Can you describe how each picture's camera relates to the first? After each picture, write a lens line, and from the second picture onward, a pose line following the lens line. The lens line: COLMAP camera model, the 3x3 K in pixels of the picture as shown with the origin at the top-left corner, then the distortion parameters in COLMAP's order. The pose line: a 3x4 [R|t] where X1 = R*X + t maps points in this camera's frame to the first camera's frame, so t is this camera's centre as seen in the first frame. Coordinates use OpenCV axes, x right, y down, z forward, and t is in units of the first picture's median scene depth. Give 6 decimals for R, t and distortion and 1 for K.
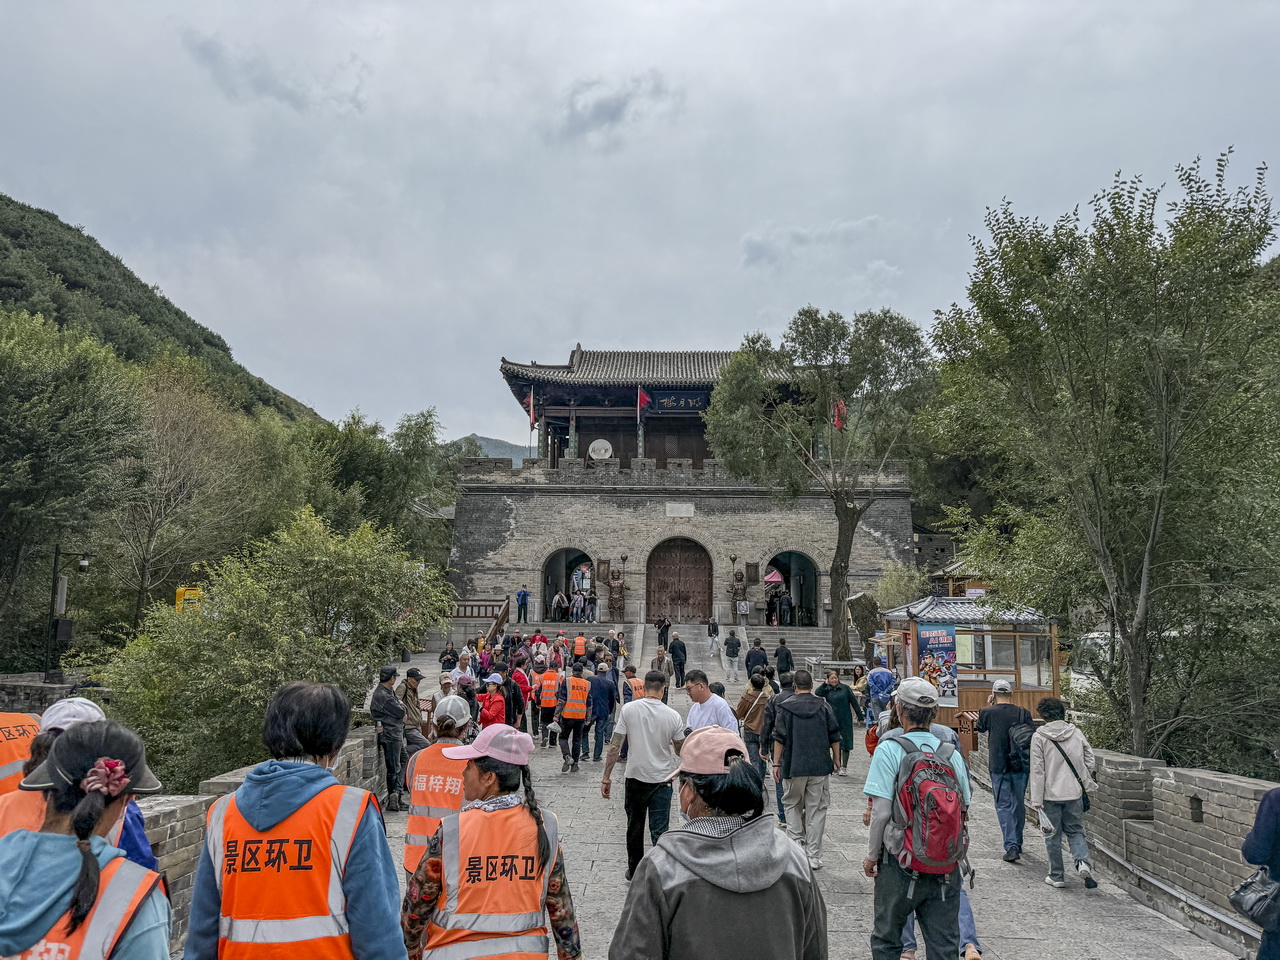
lens RADIAL K [[865.8, 0, 636.7], [0, 865.8, 493.7], [0, 0, 1]] dist [0.099582, -0.000131]
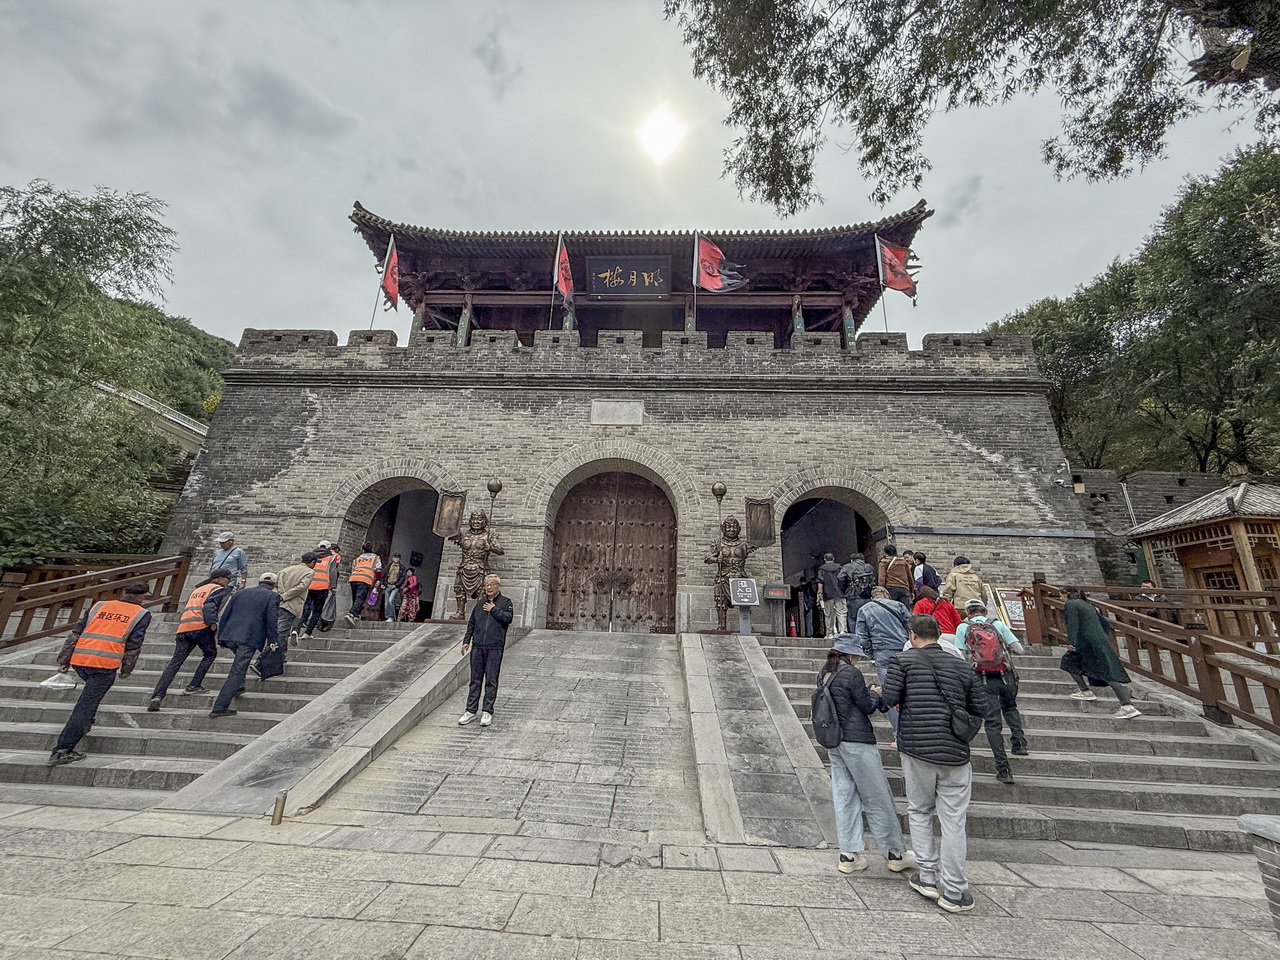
lens RADIAL K [[495.0, 0, 639.6], [0, 495.0, 487.2], [0, 0, 1]] dist [-0.003665, -0.000110]
pose [[0.999783, 0.019857, -0.006374, 0.066738], [-0.020618, 0.987074, -0.158936, 0.112876], [0.003136, 0.159033, 0.987268, 0.704123]]
